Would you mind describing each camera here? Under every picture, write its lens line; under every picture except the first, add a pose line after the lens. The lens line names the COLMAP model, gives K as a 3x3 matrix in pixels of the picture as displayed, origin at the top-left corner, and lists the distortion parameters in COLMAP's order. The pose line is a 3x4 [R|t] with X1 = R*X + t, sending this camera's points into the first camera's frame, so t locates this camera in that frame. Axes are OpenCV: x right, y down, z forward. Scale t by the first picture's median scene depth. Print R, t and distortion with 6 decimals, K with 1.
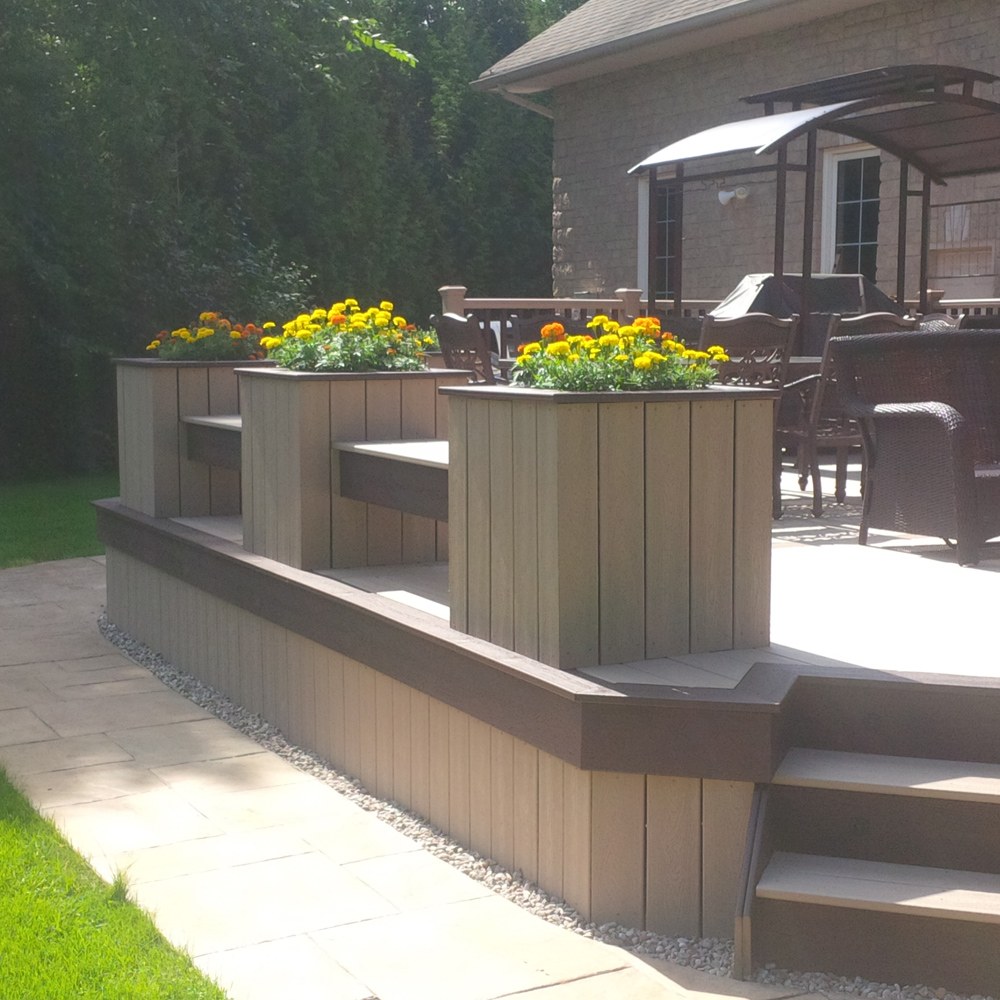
lens RADIAL K [[1599.2, 0, 492.8], [0, 1599.2, 496.9], [0, 0, 1]] dist [0.079081, 0.000000]
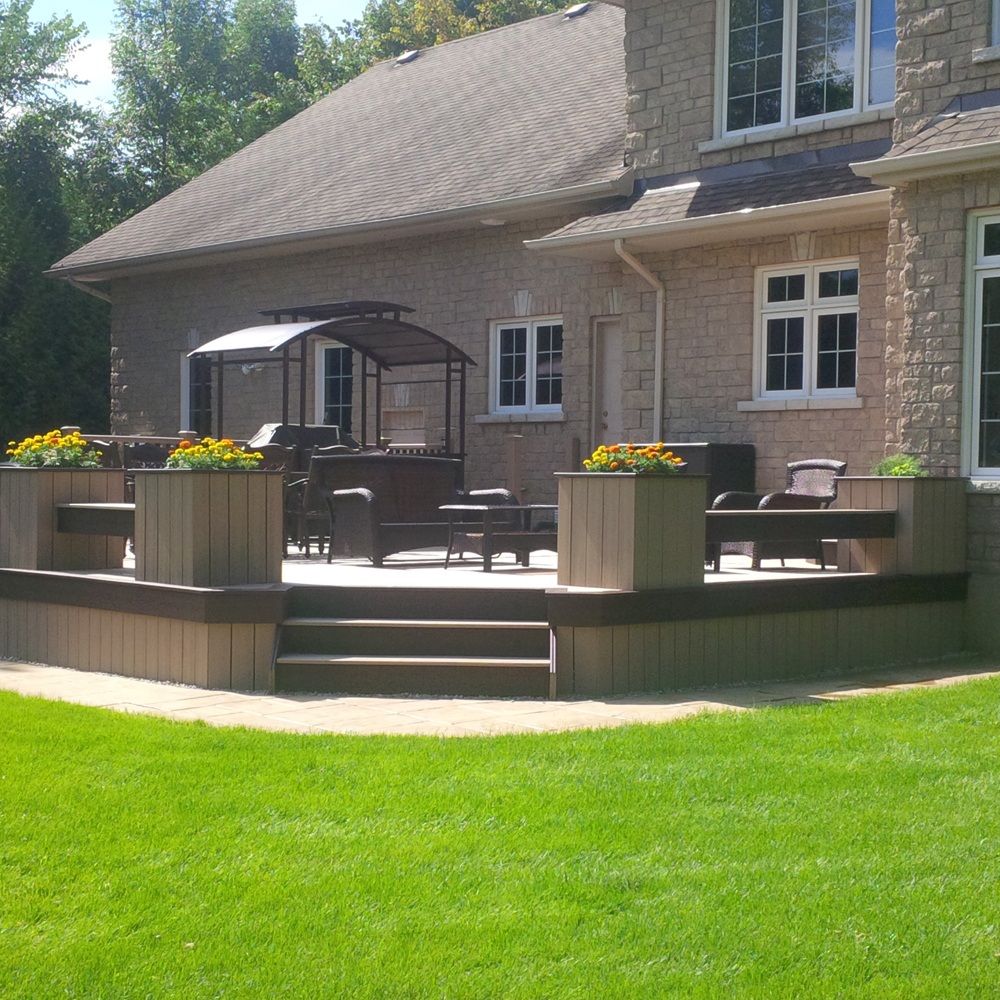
lens RADIAL K [[1599.2, 0, 494.8], [0, 1599.2, 502.0], [0, 0, 1]] dist [0.079081, 0.000000]
pose [[0.953952, 0.008188, 0.299848, -0.096369], [0.019031, 0.995961, -0.087742, 0.079360], [-0.299356, 0.089408, 0.949943, -0.548542]]
